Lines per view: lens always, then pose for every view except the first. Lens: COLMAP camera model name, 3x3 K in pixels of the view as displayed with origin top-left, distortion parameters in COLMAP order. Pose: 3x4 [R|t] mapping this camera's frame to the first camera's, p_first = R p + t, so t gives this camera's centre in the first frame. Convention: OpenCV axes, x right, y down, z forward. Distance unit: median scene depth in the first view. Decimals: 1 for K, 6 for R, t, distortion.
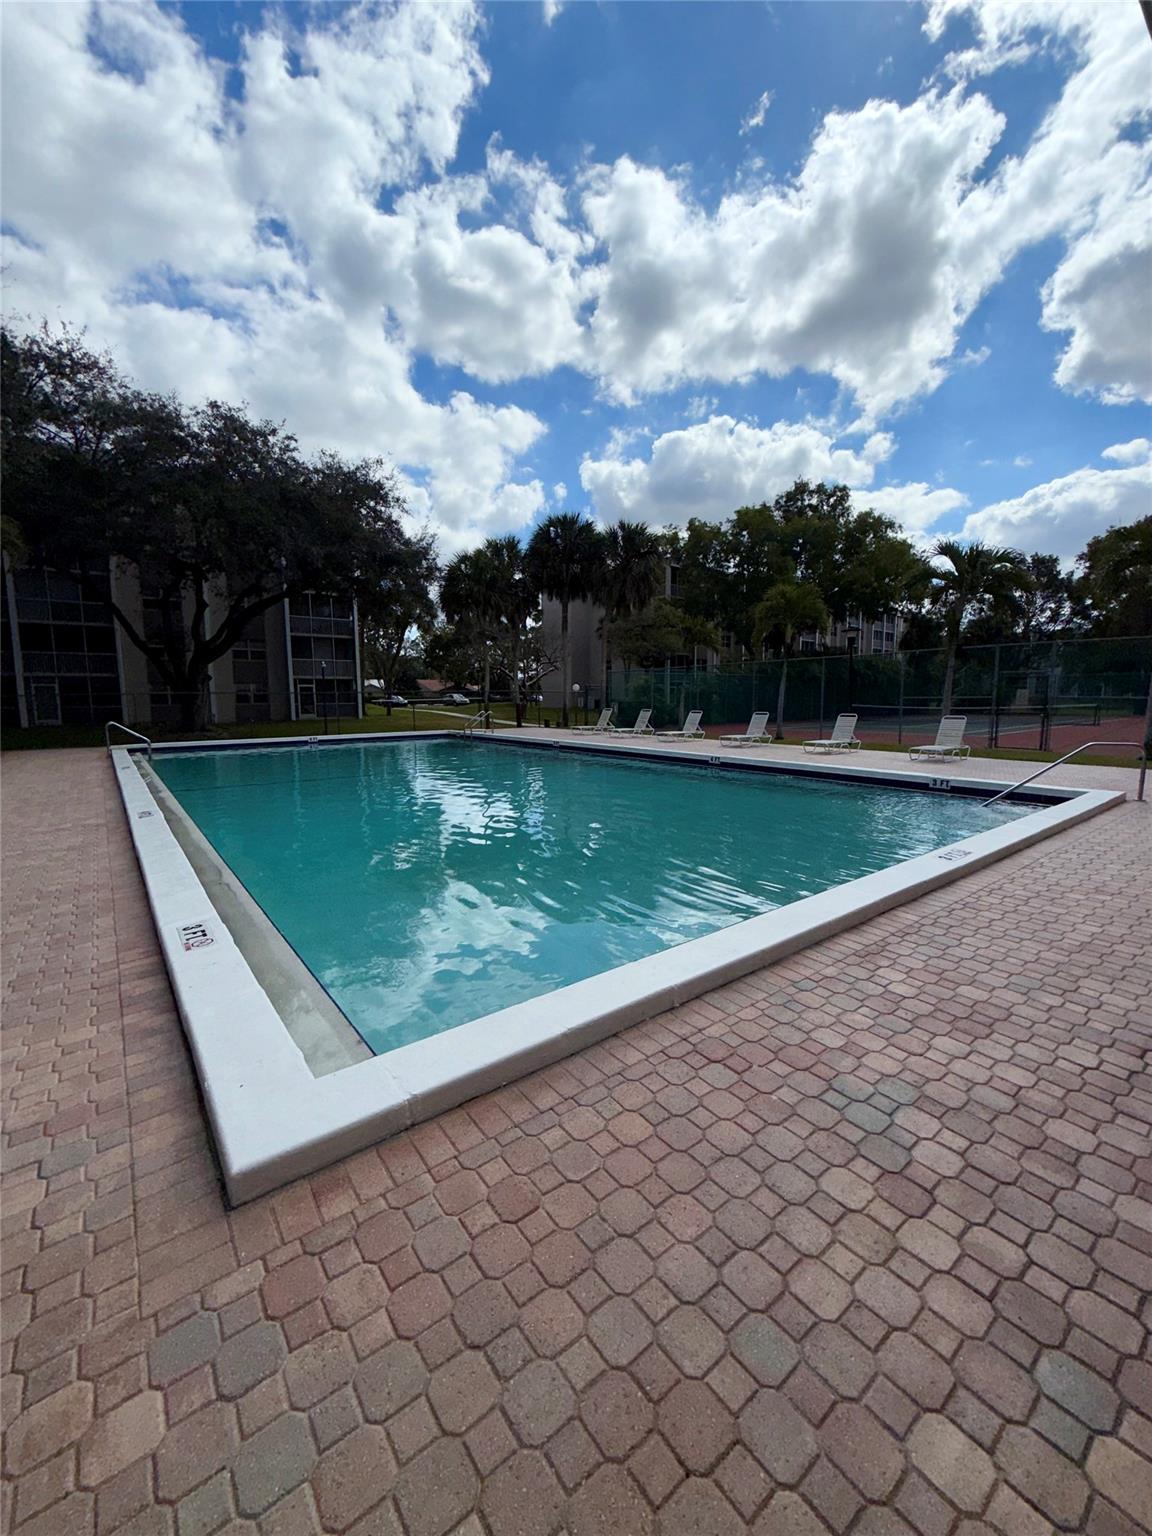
lens RADIAL K [[611.5, 0, 577.3], [0, 611.5, 761.6], [0, 0, 1]] dist [-0.000666, 0.000358]
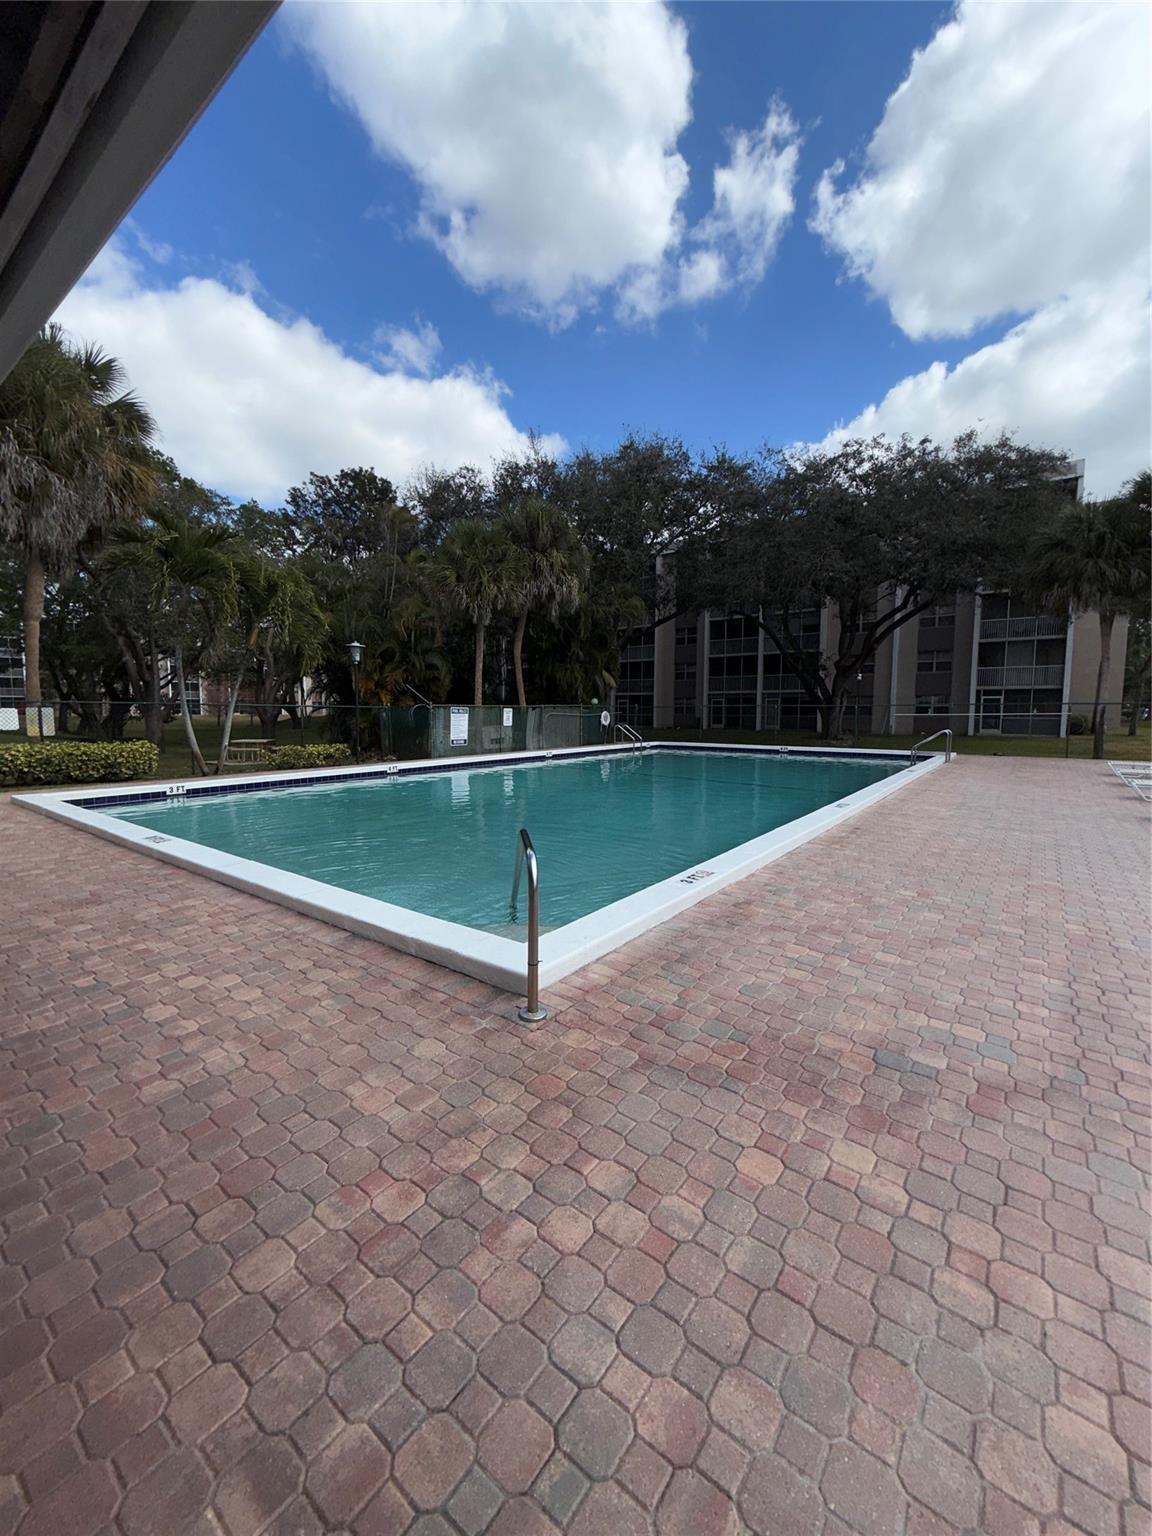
lens RADIAL K [[611.5, 0, 577.3], [0, 611.5, 761.6], [0, 0, 1]] dist [-0.000666, 0.000358]
pose [[0.258692, 0.087398, -0.961998, 0.298262], [-0.106471, 0.992410, 0.061529, -0.024767], [0.960074, 0.086508, 0.266034, 0.218697]]
